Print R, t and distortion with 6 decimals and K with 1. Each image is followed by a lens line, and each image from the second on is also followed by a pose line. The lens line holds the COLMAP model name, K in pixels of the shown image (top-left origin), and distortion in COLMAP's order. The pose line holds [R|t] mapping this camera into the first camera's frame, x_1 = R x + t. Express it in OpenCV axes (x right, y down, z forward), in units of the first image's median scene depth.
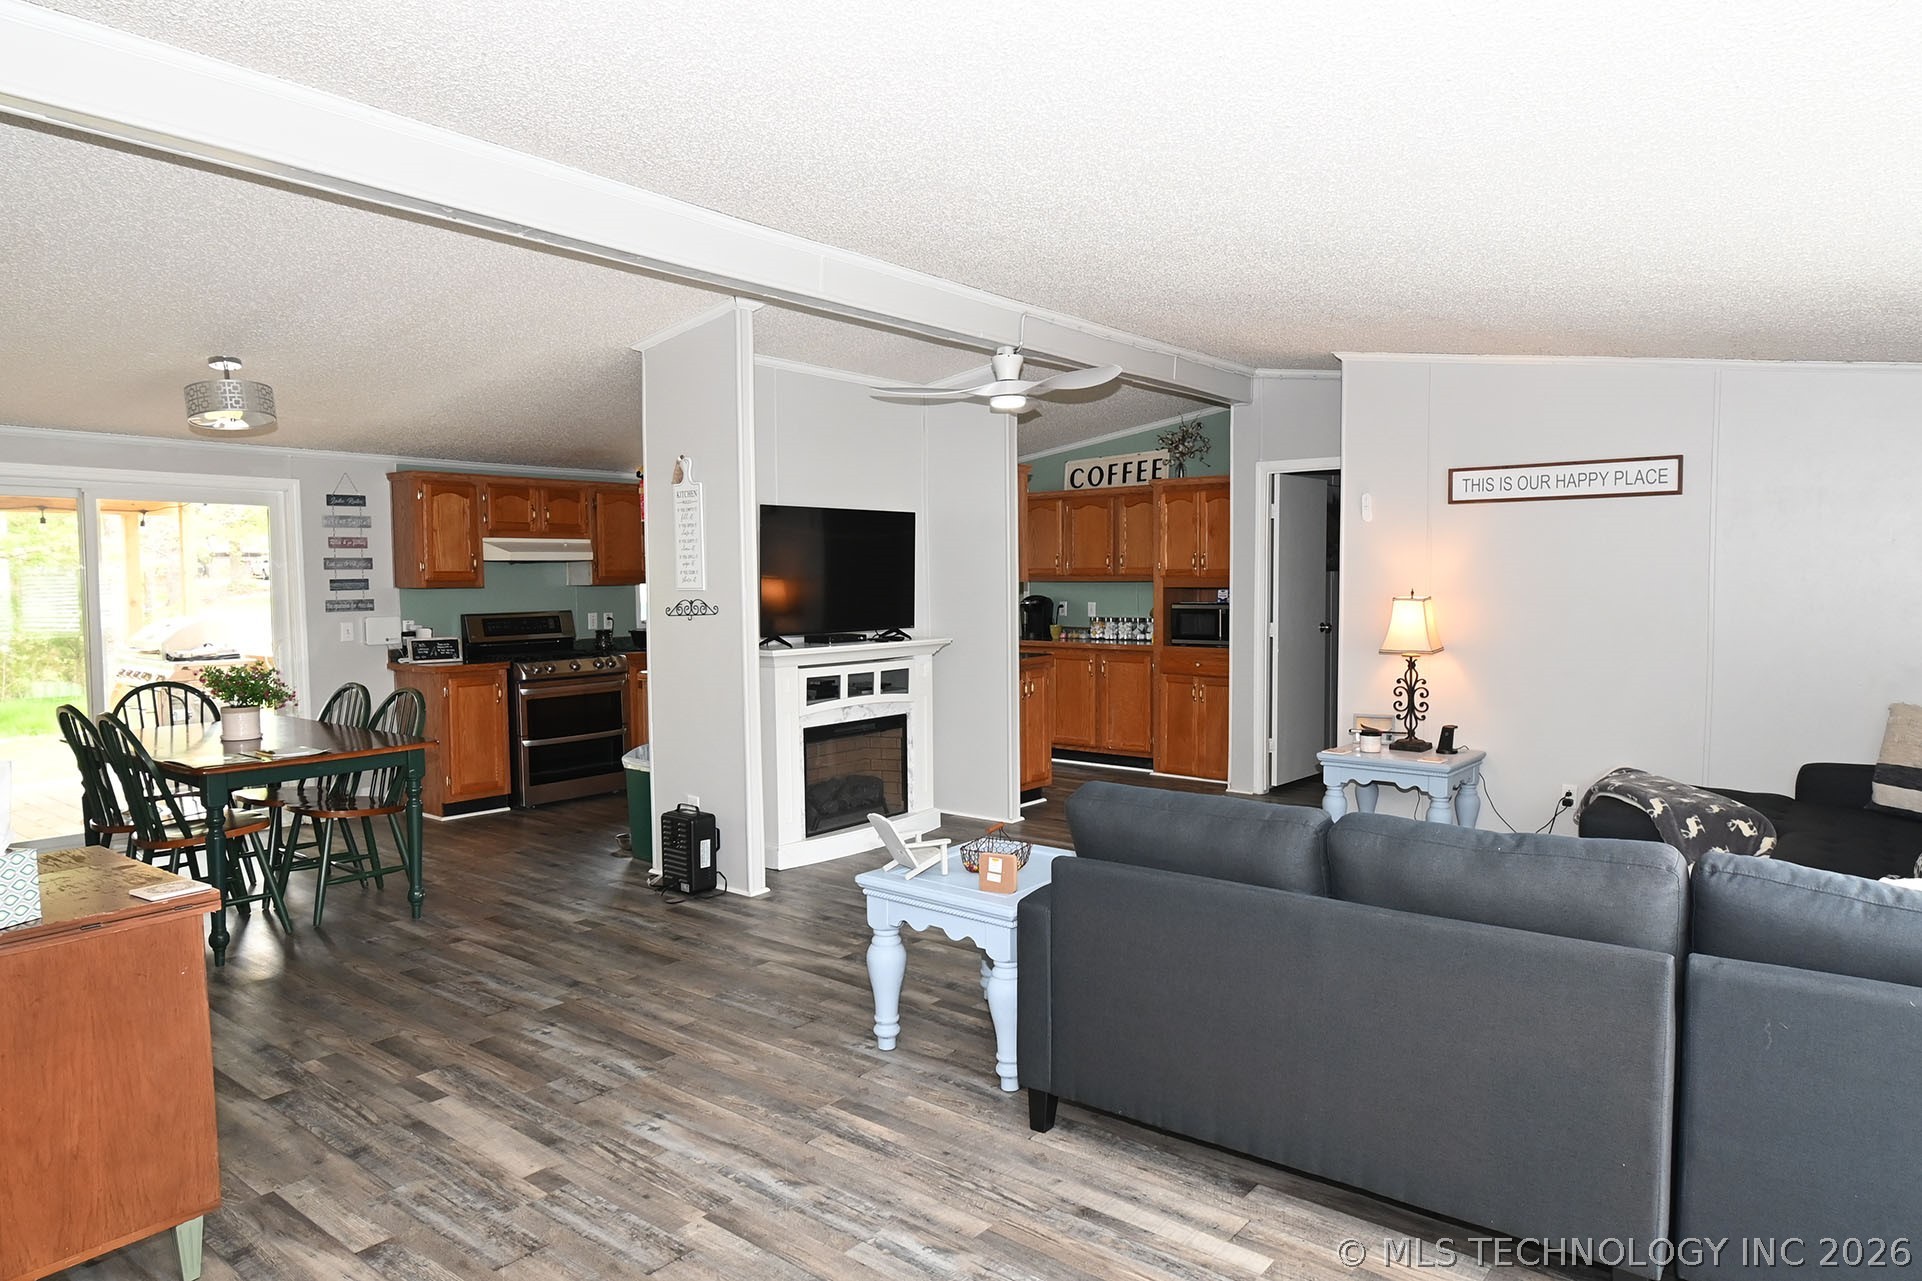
lens RADIAL K [[1175.8, 0, 973.3], [0, 1175.8, 640.5], [0, 0, 1]] dist [0.000364, -0.000409]
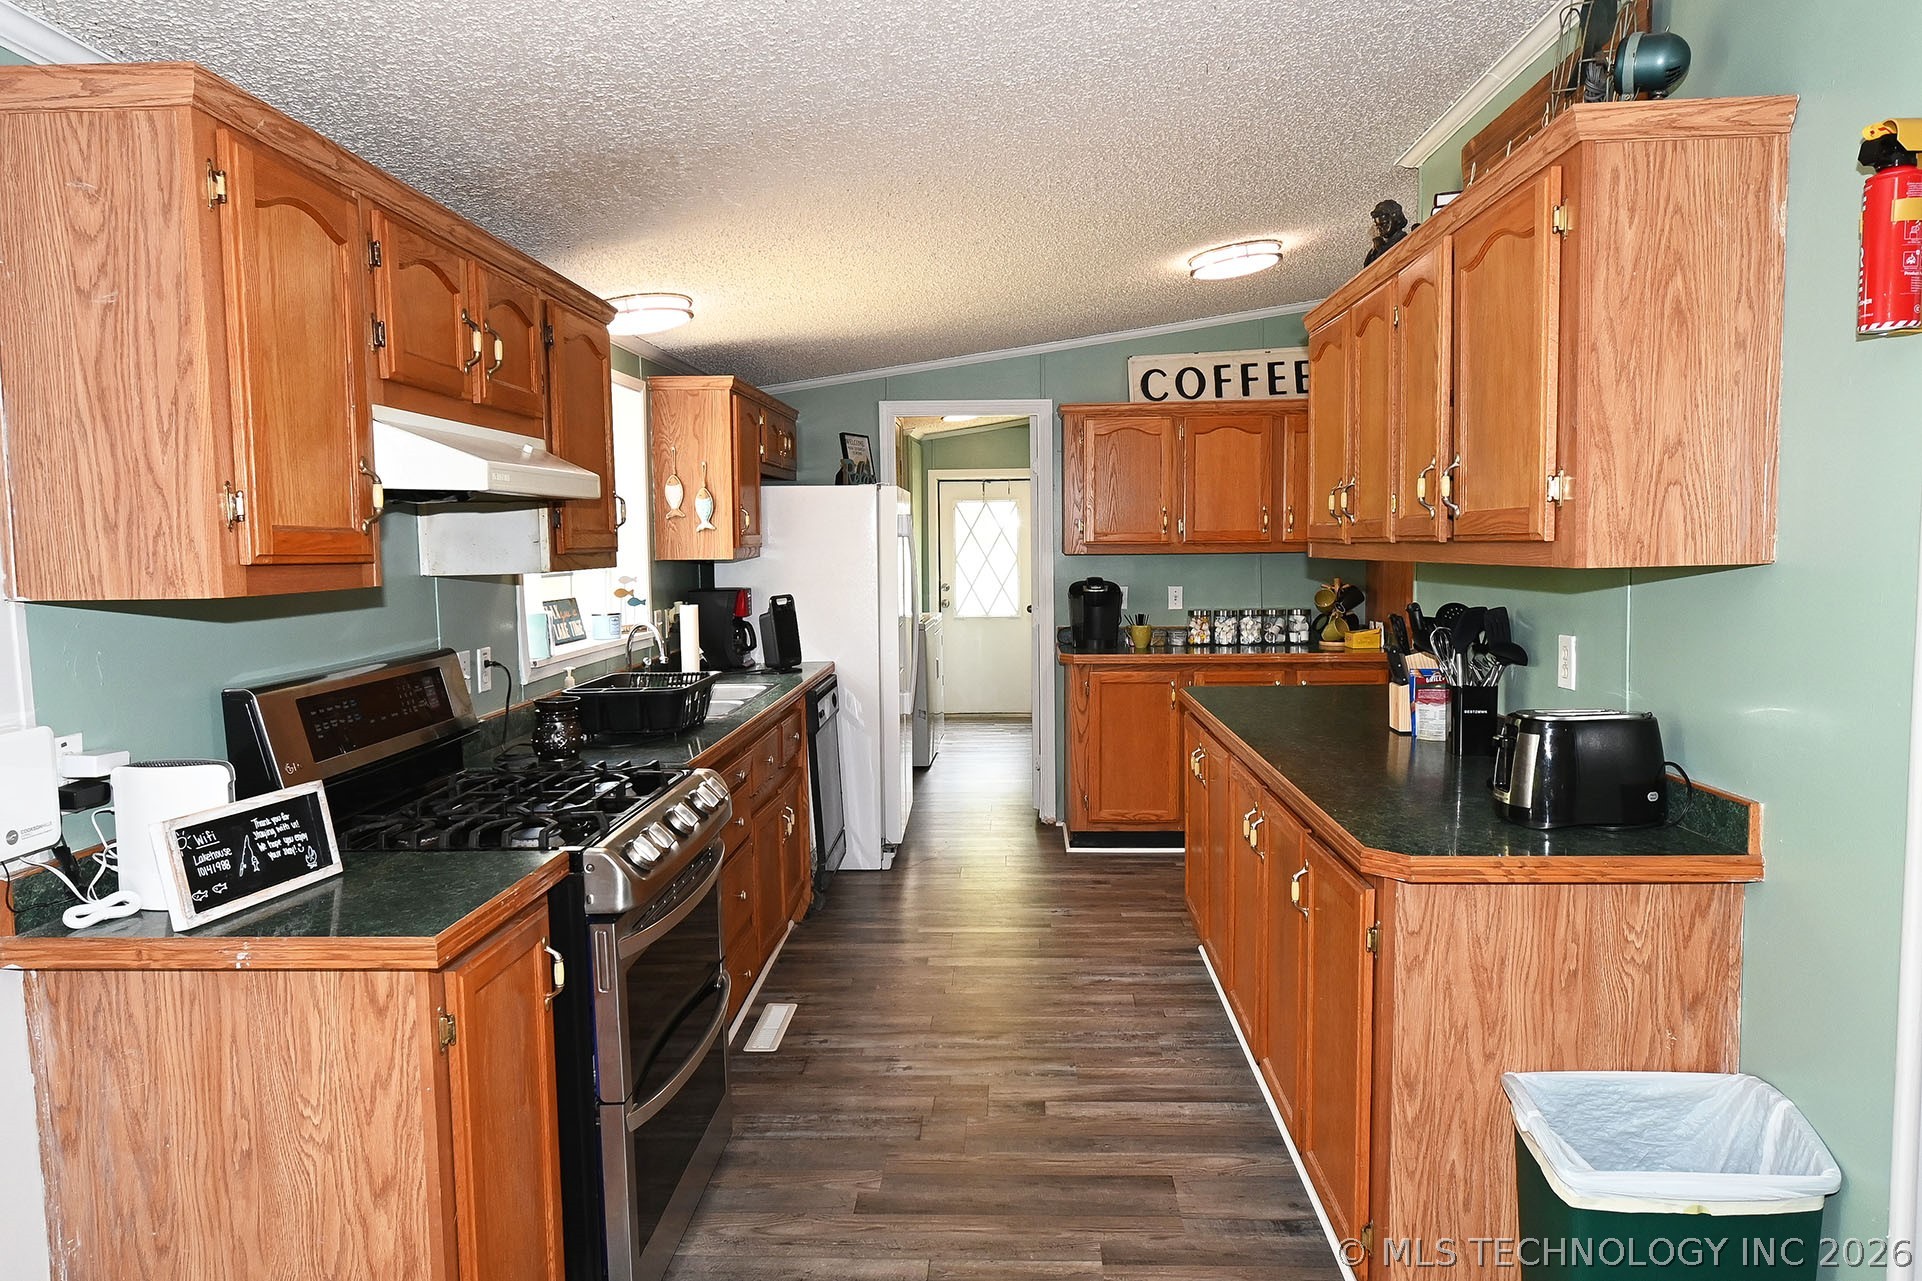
lens RADIAL K [[1218.7, 0, 965.5], [0, 1218.7, 637.4], [0, 0, 1]] dist [0.000183, -0.000062]
pose [[0.804733, -0.049247, 0.591591, -0.561493], [0.039708, 0.998787, 0.029130, -0.043063], [-0.592308, 0.000049, 0.805712, 0.818303]]
